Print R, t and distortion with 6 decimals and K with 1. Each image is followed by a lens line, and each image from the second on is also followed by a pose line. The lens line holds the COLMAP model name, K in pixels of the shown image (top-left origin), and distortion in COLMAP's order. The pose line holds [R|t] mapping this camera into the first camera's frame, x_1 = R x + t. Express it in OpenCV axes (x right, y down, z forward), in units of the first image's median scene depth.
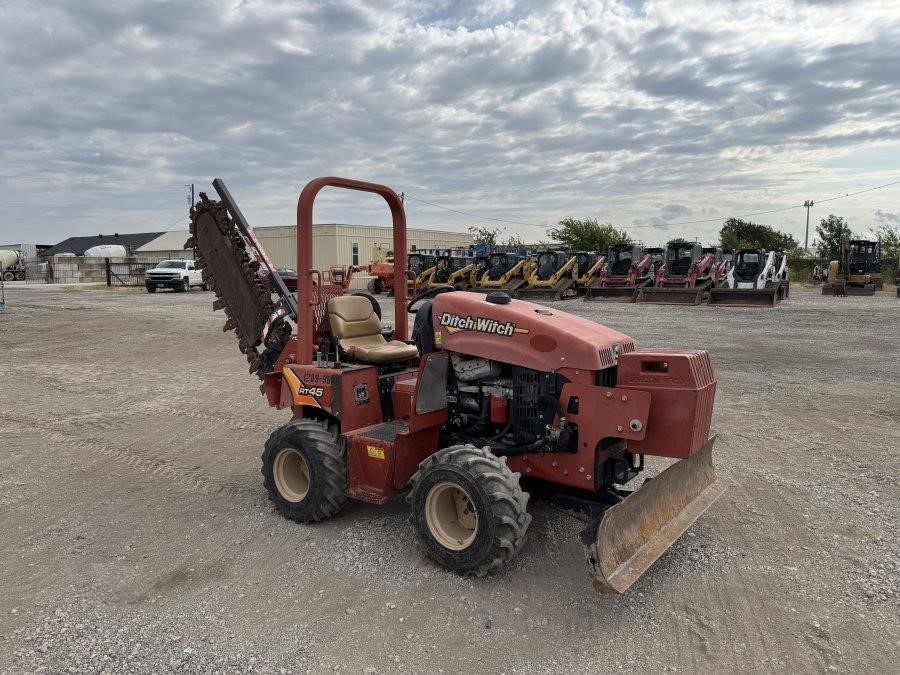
lens RADIAL K [[636.8, 0, 446.0], [0, 636.8, 339.7], [0, 0, 1]] dist [0.056804, -0.067008]
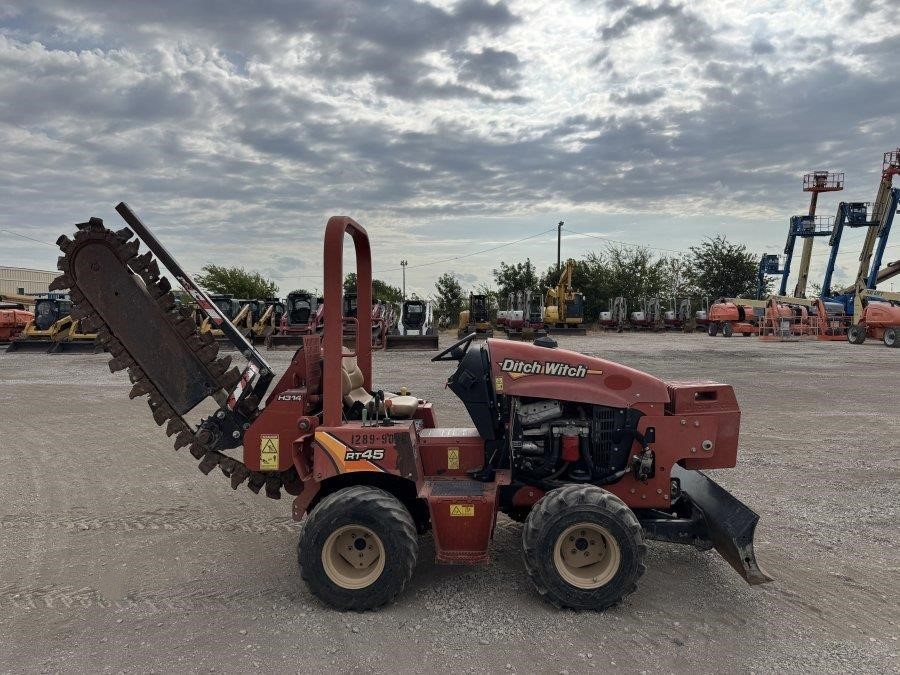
lens RADIAL K [[636.8, 0, 453.6], [0, 636.8, 337.3], [0, 0, 1]] dist [0.056804, -0.067008]
pose [[0.829328, -0.018884, 0.558443, -0.065882], [0.063470, 0.996144, -0.060574, -0.002125], [-0.555146, 0.085680, 0.827328, 0.021100]]
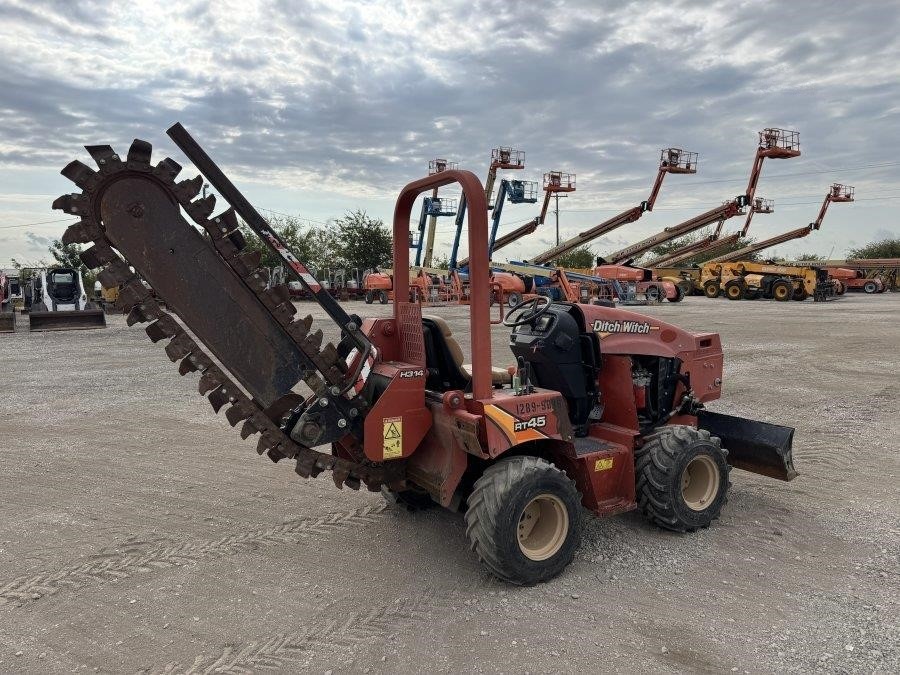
lens RADIAL K [[636.8, 0, 450.1], [0, 636.8, 332.5], [0, 0, 1]] dist [0.056804, -0.067008]
pose [[0.390330, -0.073873, 0.917706, -0.112812], [0.115103, 0.992871, 0.030967, -0.008595], [-0.913451, 0.093543, 0.396051, 0.082673]]
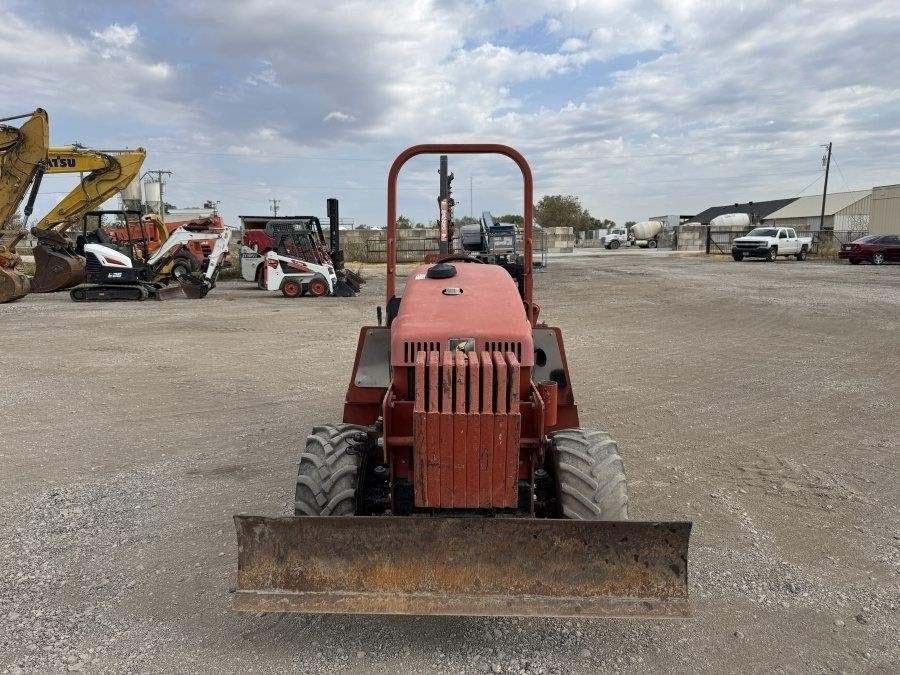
lens RADIAL K [[636.8, 0, 450.7], [0, 636.8, 341.1], [0, 0, 1]] dist [0.056804, -0.067008]
pose [[0.583777, 0.128435, -0.801691, 0.092762], [-0.087496, 0.991610, 0.095148, -0.006738], [0.807186, 0.014600, 0.590117, 0.060089]]
